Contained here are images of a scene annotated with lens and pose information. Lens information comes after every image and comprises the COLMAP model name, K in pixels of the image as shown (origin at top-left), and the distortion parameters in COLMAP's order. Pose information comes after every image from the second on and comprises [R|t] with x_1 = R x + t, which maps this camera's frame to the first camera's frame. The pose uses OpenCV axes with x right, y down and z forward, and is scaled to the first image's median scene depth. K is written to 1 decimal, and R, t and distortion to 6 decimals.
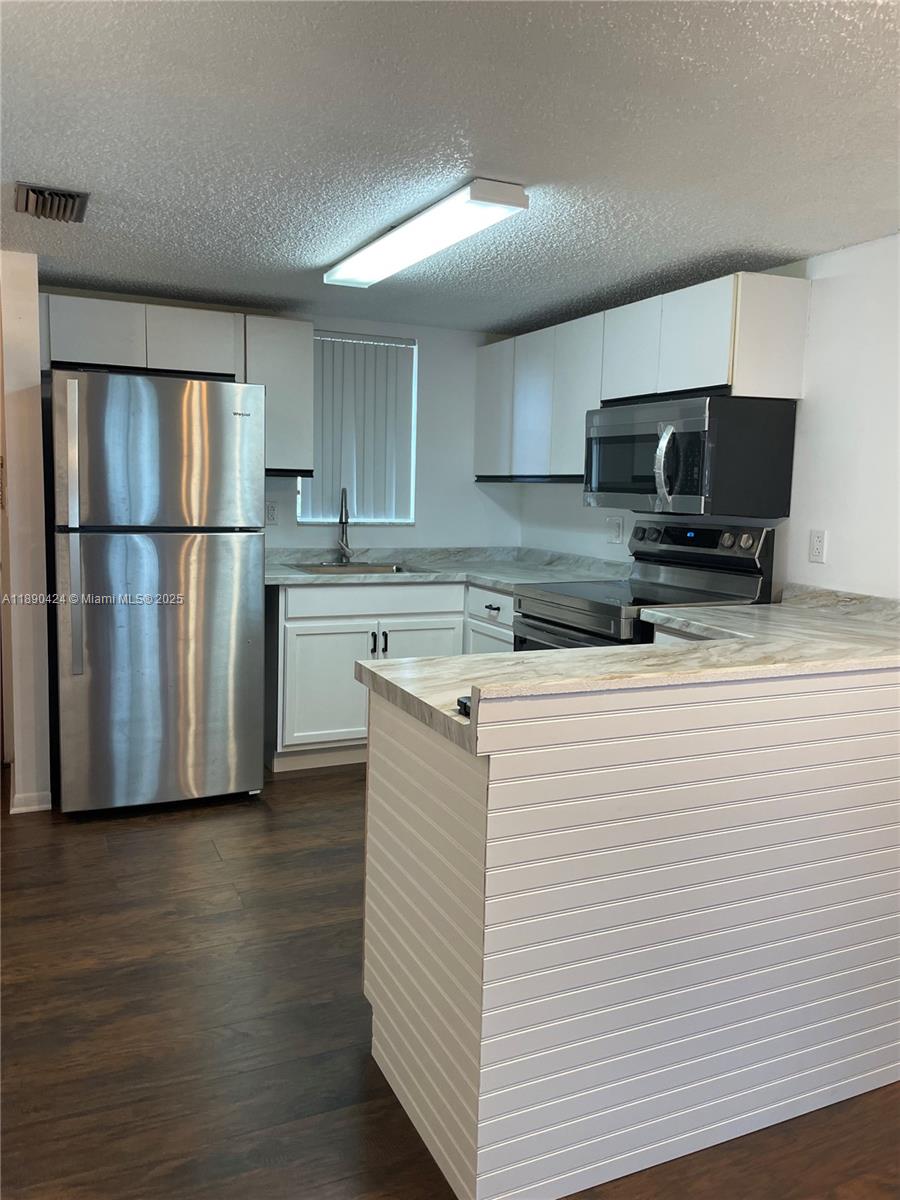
lens RADIAL K [[919.9, 0, 448.4], [0, 919.9, 597.4], [0, 0, 1]] dist [0.134860, -0.188343]
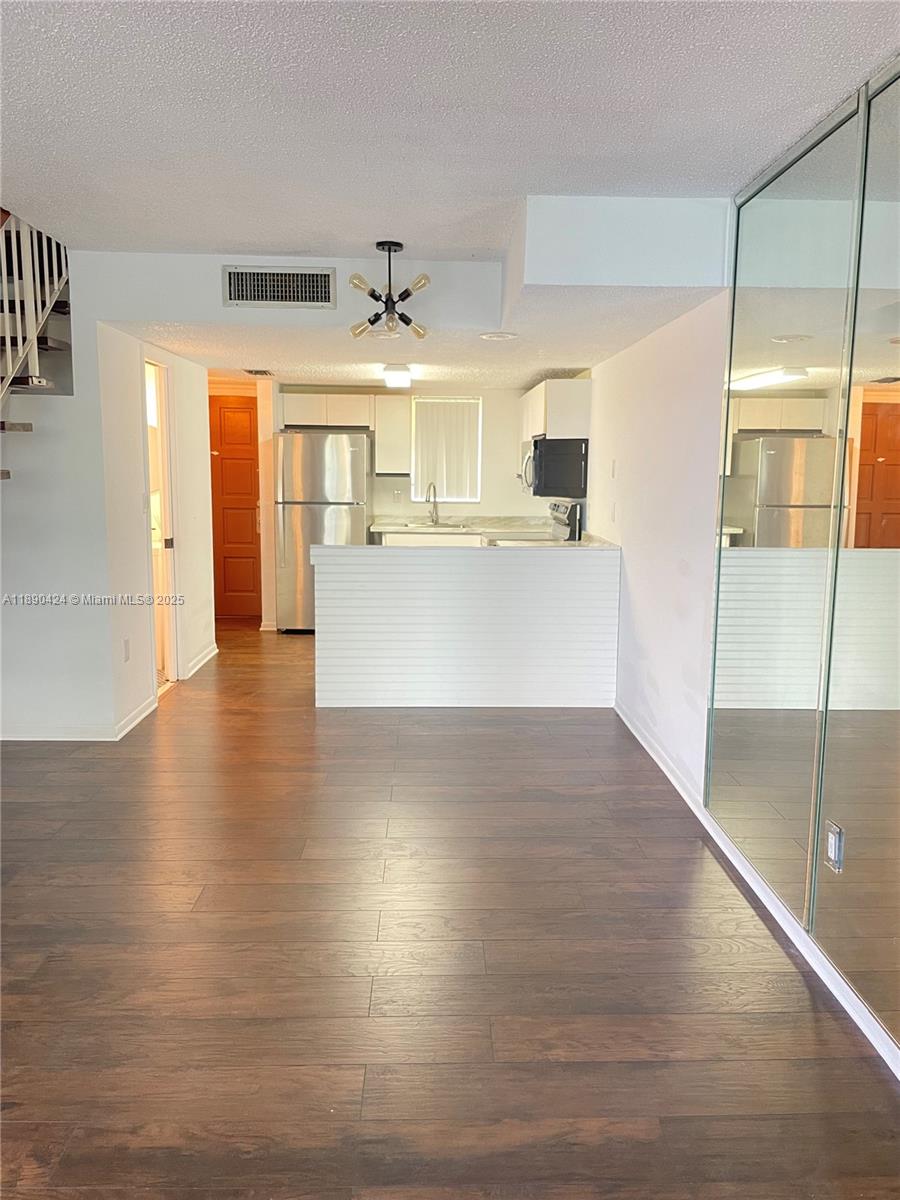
lens RADIAL K [[919.9, 0, 448.4], [0, 919.9, 597.4], [0, 0, 1]] dist [0.134860, -0.188343]
pose [[0.923315, 0.040341, -0.381920, 0.837082], [-0.034169, 0.999153, 0.022931, 0.090306], [0.382521, -0.008123, 0.923911, -0.918482]]
